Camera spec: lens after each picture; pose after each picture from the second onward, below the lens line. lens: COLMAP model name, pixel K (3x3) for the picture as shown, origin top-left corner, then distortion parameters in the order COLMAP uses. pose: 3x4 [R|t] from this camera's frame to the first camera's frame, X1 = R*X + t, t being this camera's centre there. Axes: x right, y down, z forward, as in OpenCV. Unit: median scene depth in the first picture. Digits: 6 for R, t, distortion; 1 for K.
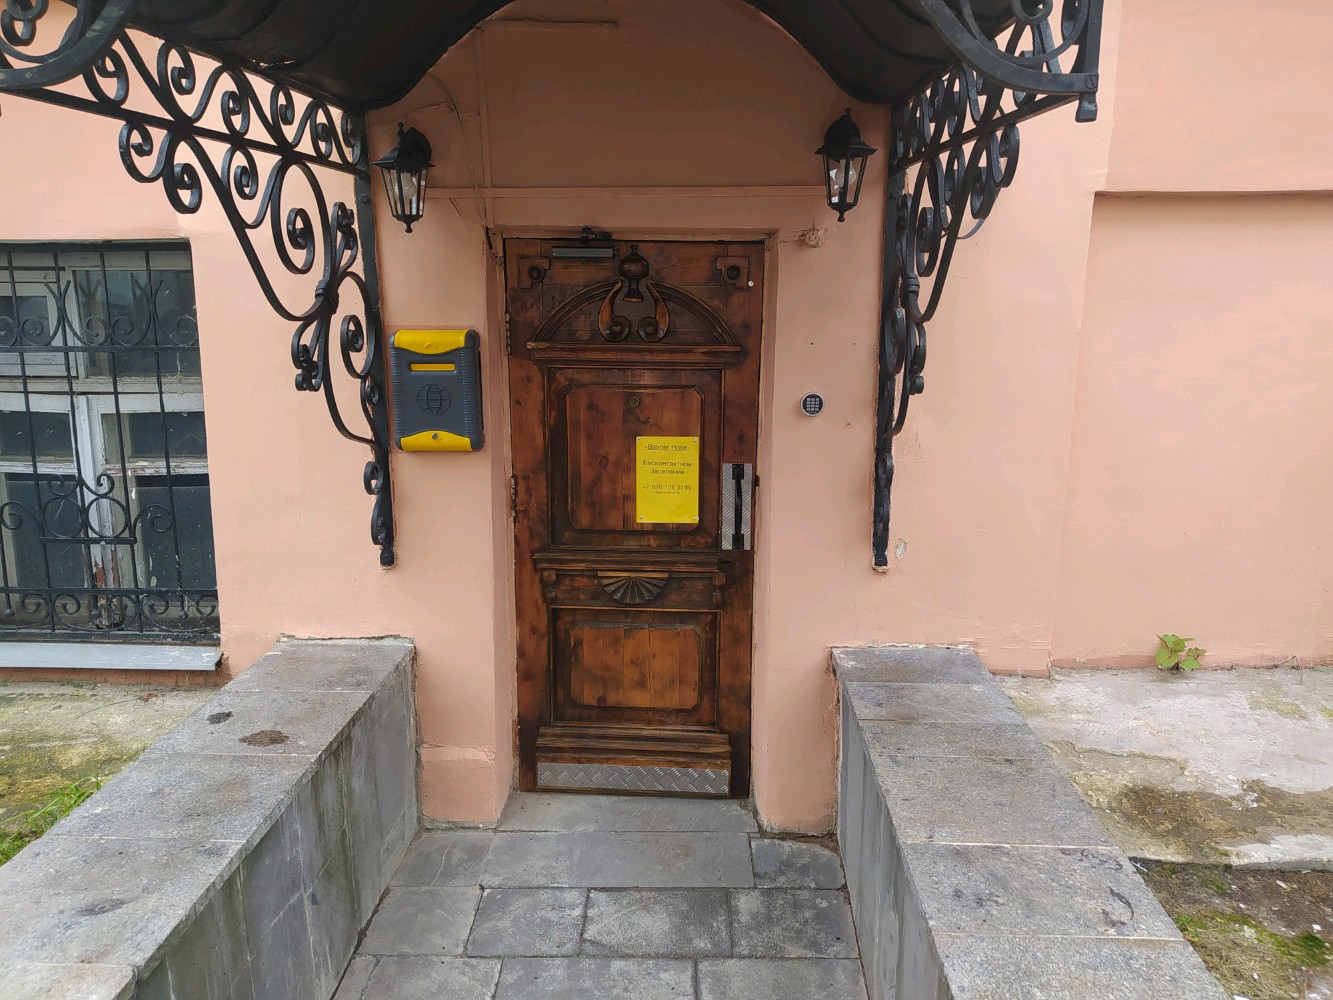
lens RADIAL K [[999.7, 0, 652.3], [0, 999.7, 500.0], [0, 0, 1]] dist [0.040826, -0.038081]
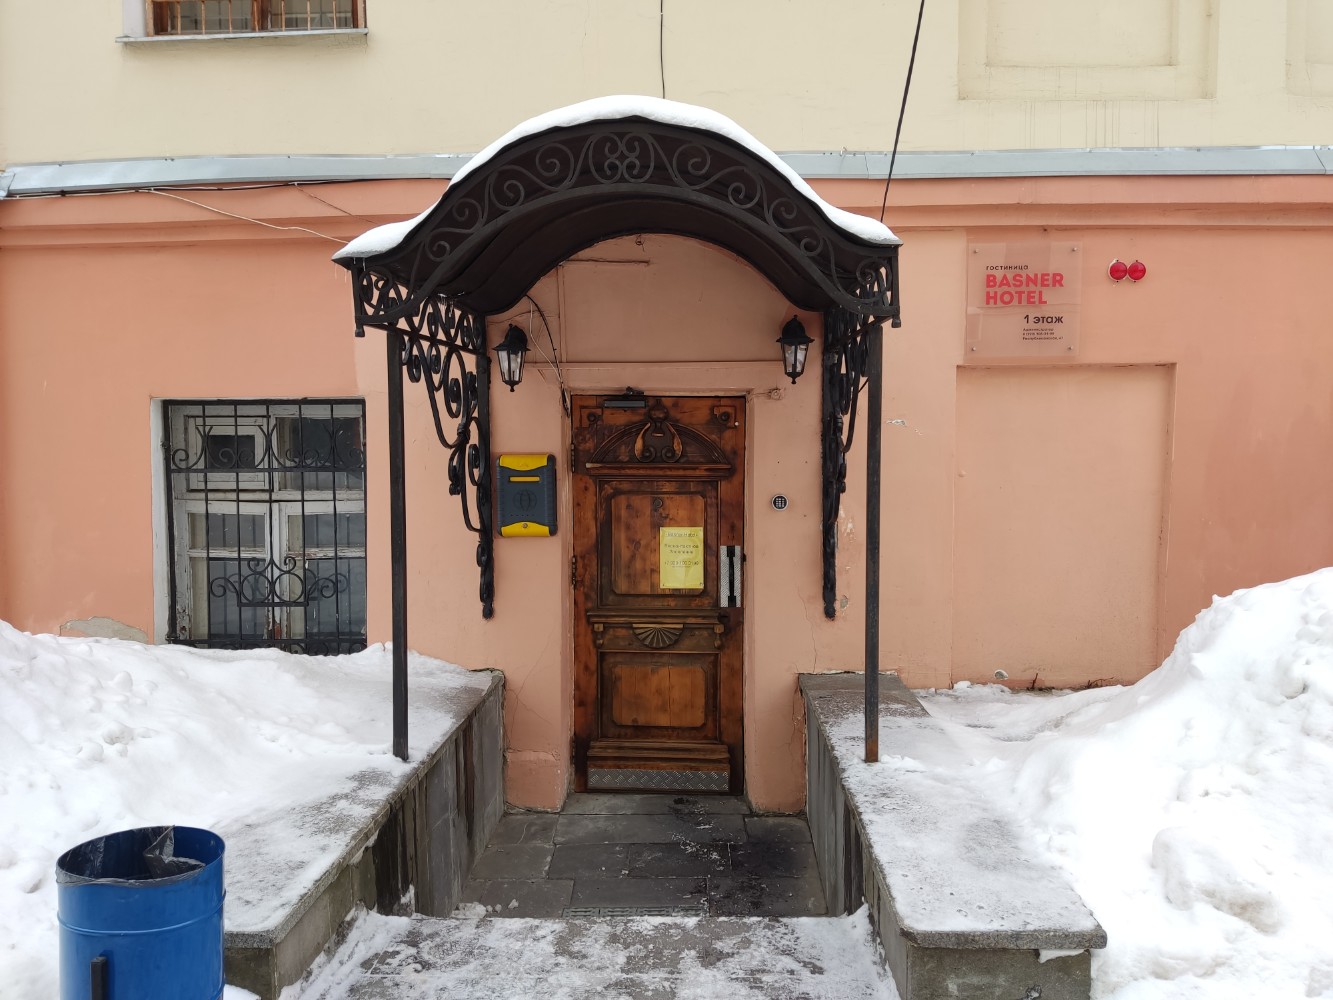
lens RADIAL K [[967.6, 0, 675.9], [0, 967.6, 496.1], [0, 0, 1]] dist [0.004580, 0.003532]
pose [[0.999580, -0.006232, 0.028316, -0.032577], [0.010389, 0.988765, -0.149120, 0.100787], [-0.027068, 0.149351, 0.988414, -0.390818]]
